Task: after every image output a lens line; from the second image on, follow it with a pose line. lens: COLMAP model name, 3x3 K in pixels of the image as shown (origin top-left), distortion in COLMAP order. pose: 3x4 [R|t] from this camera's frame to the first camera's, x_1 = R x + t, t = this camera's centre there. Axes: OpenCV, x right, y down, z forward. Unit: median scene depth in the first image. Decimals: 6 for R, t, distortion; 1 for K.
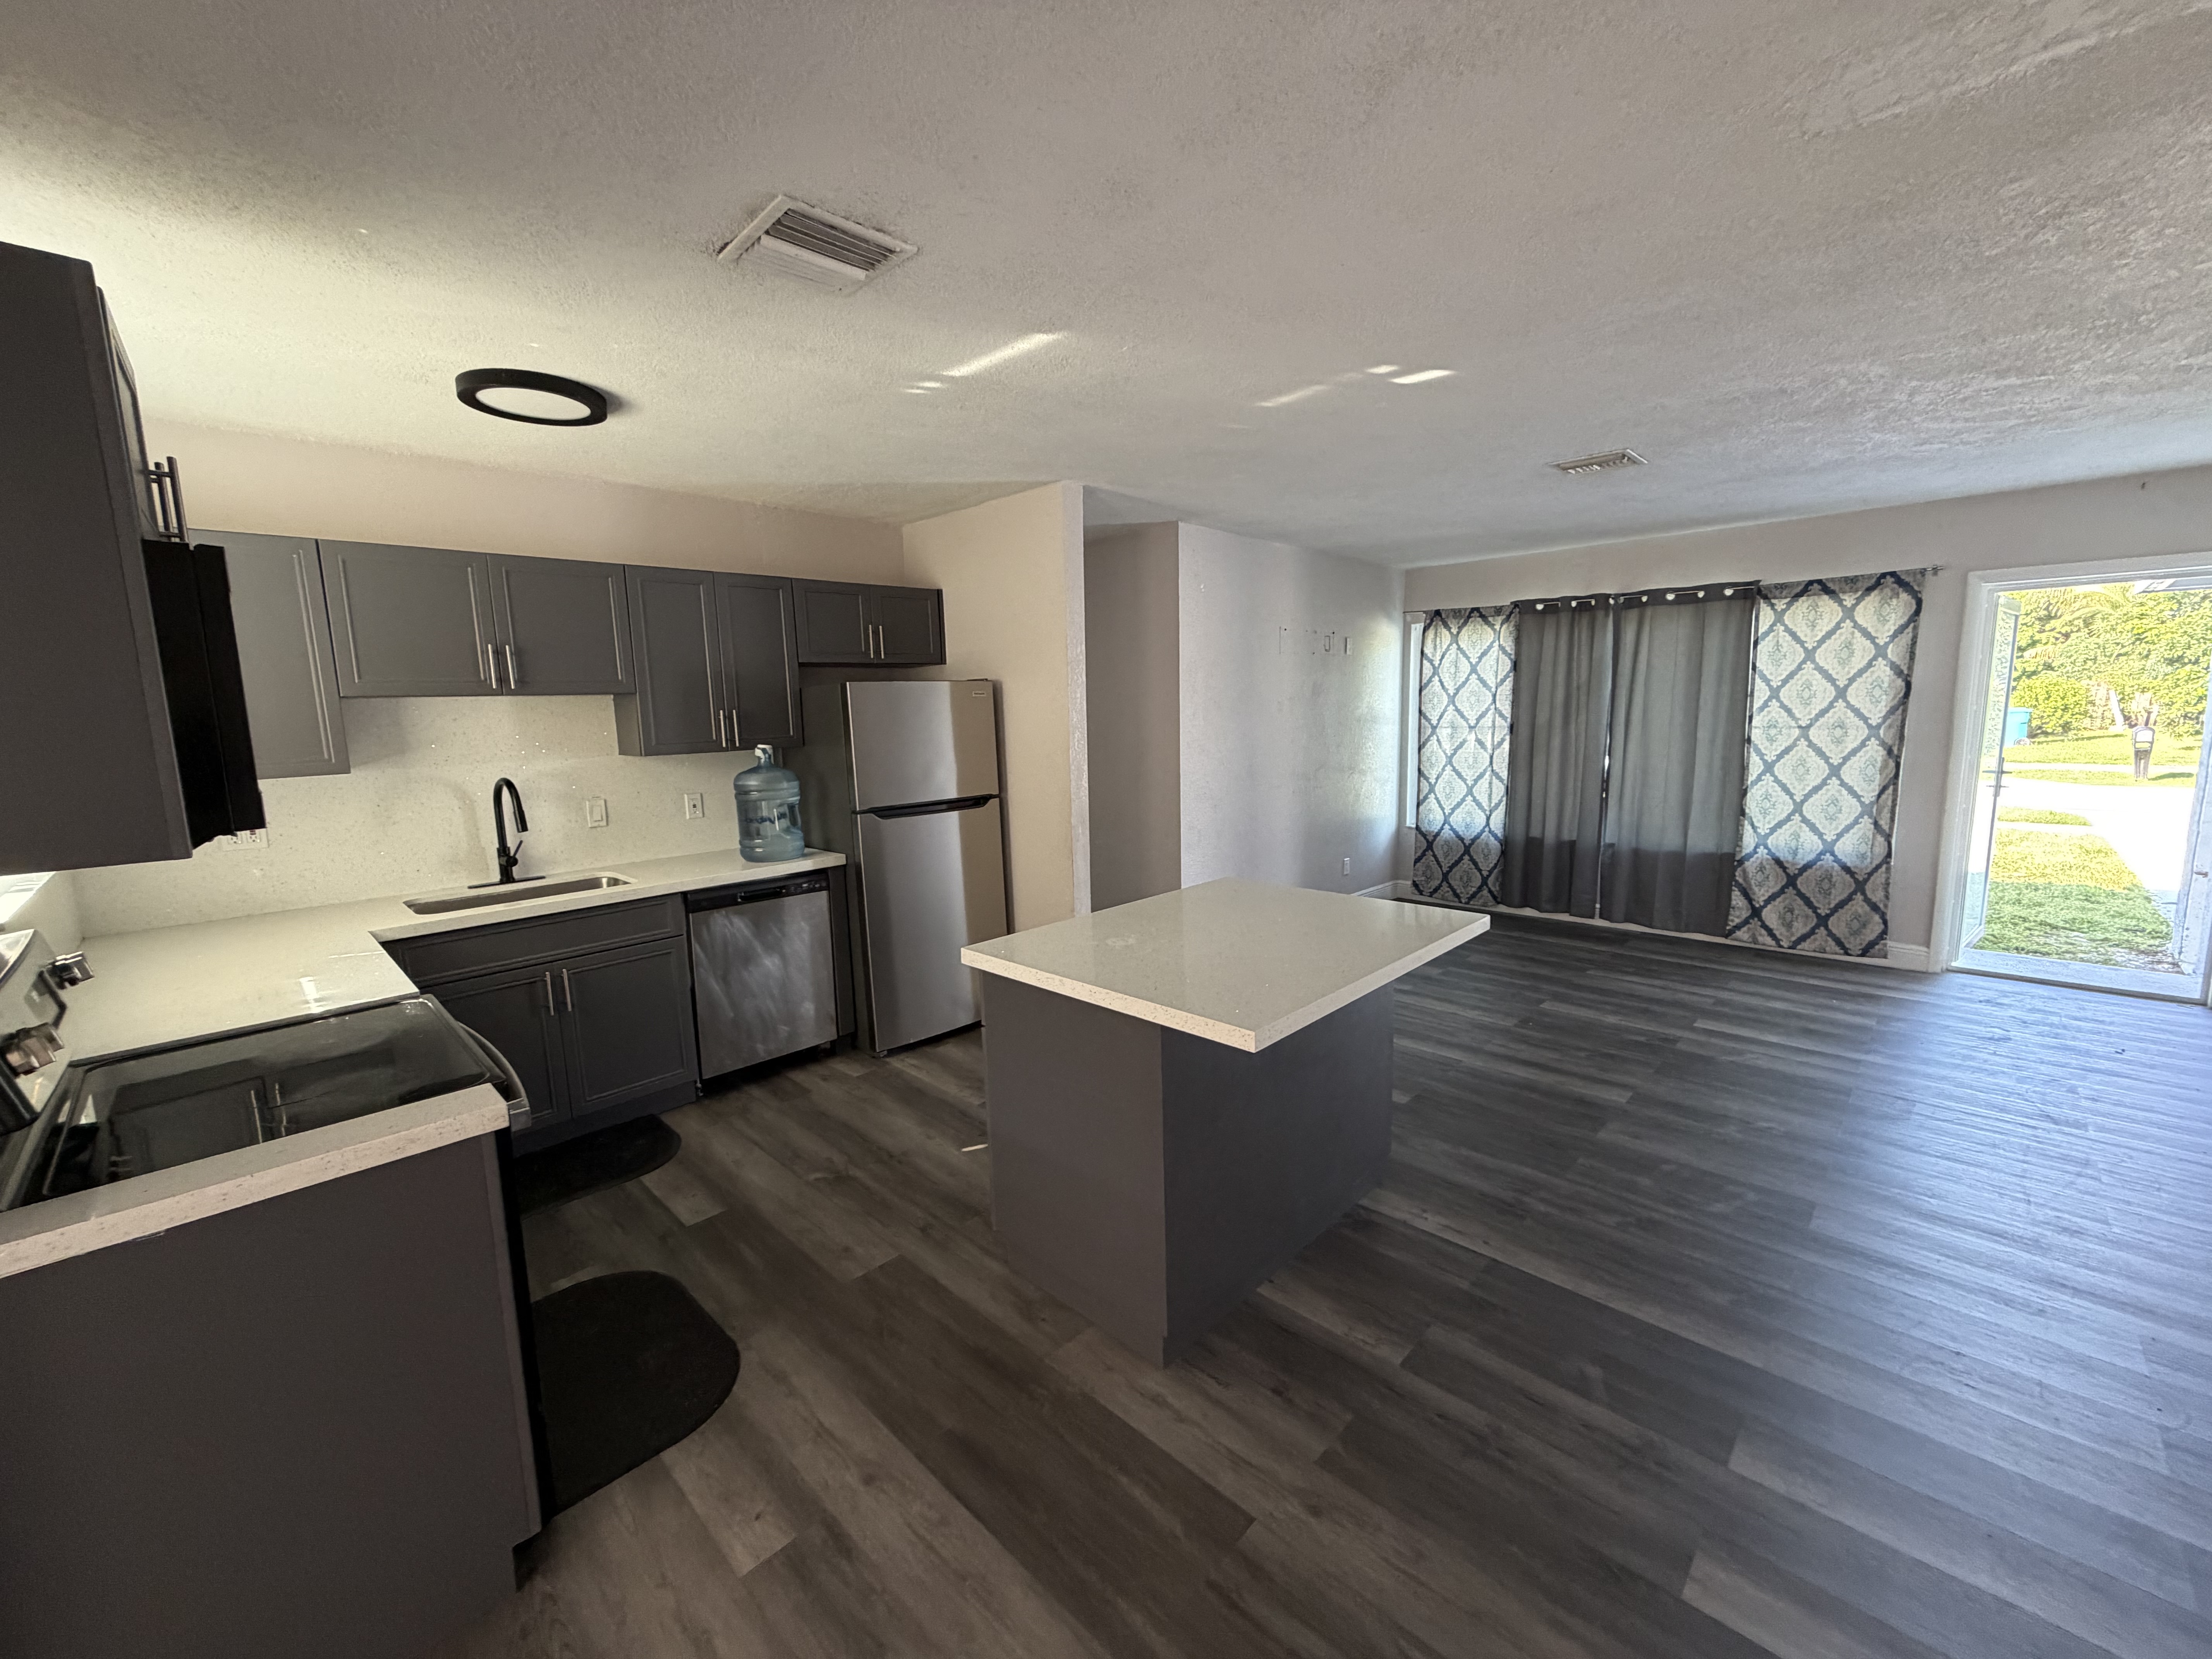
lens RADIAL K [[876.4, 0, 1100.5], [0, 876.4, 833.9], [0, 0, 1]] dist [0.001329, -0.000310]
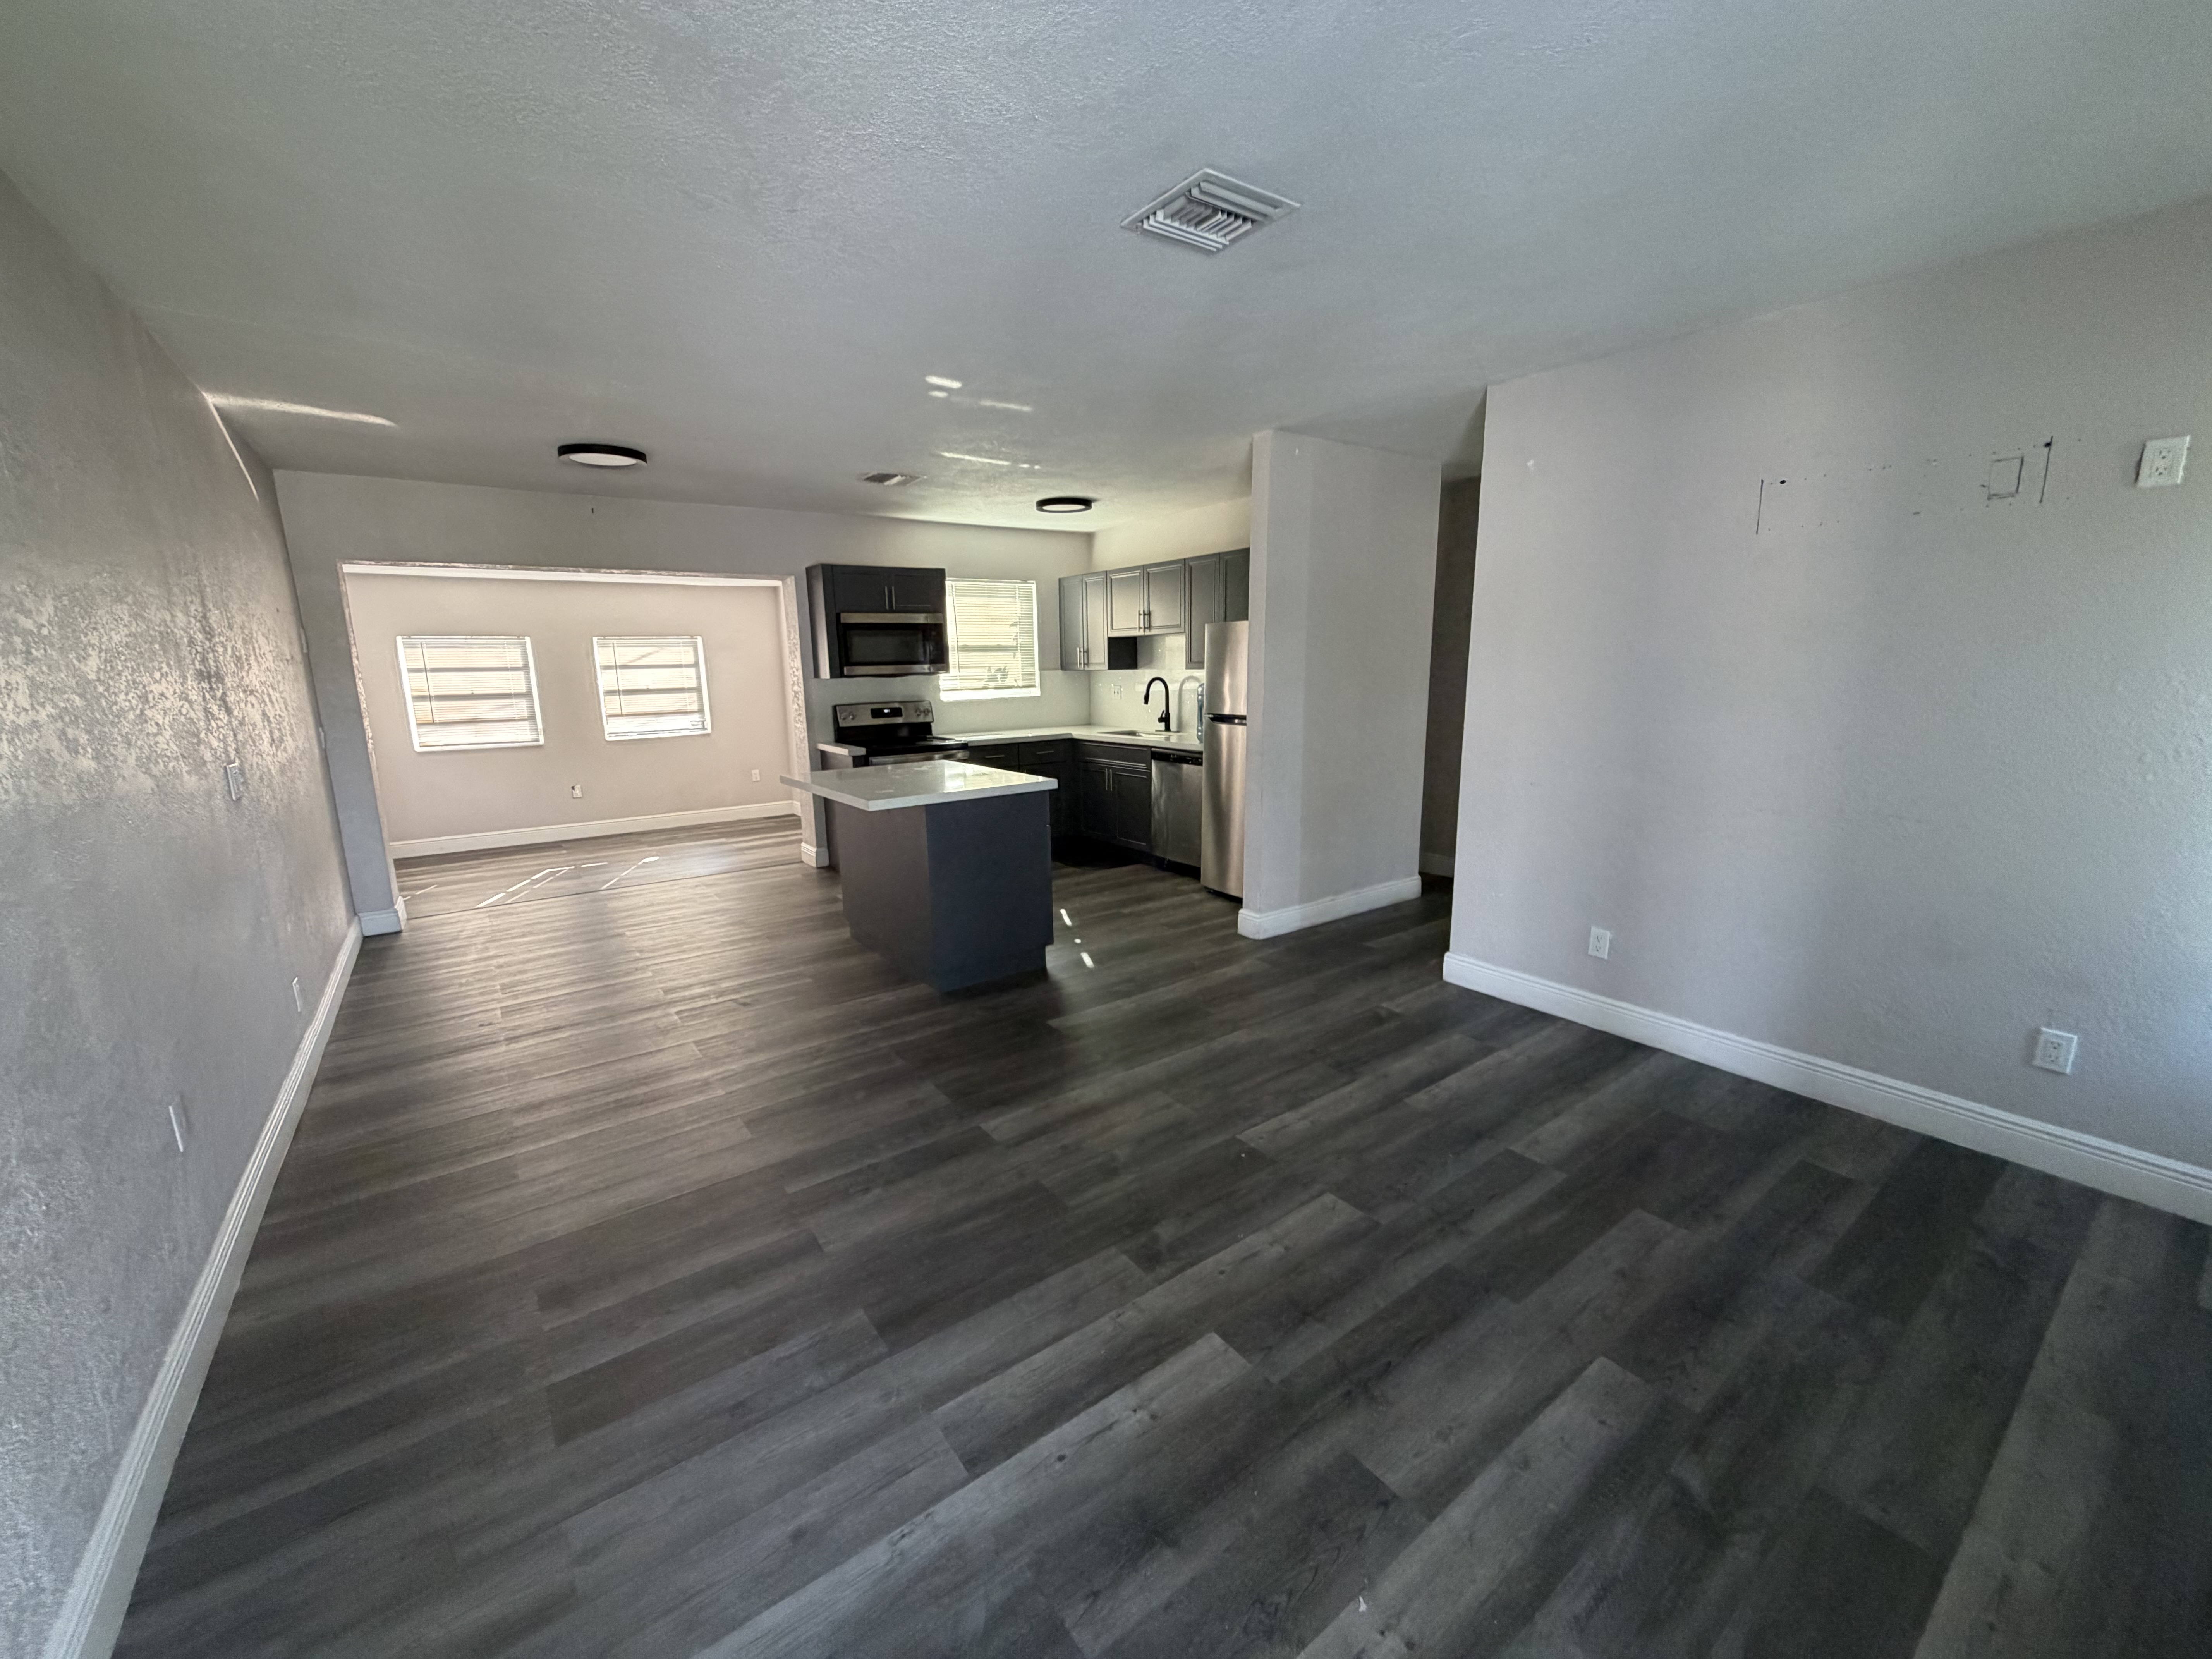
lens RADIAL K [[876.4, 0, 1099.4], [0, 876.4, 837.9], [0, 0, 1]] dist [0.001329, -0.000310]
pose [[-0.167298, 0.216152, -0.961920, 1.119790], [-0.132548, 0.961882, 0.239196, -0.145377], [0.976956, 0.167517, -0.132270, 0.991957]]
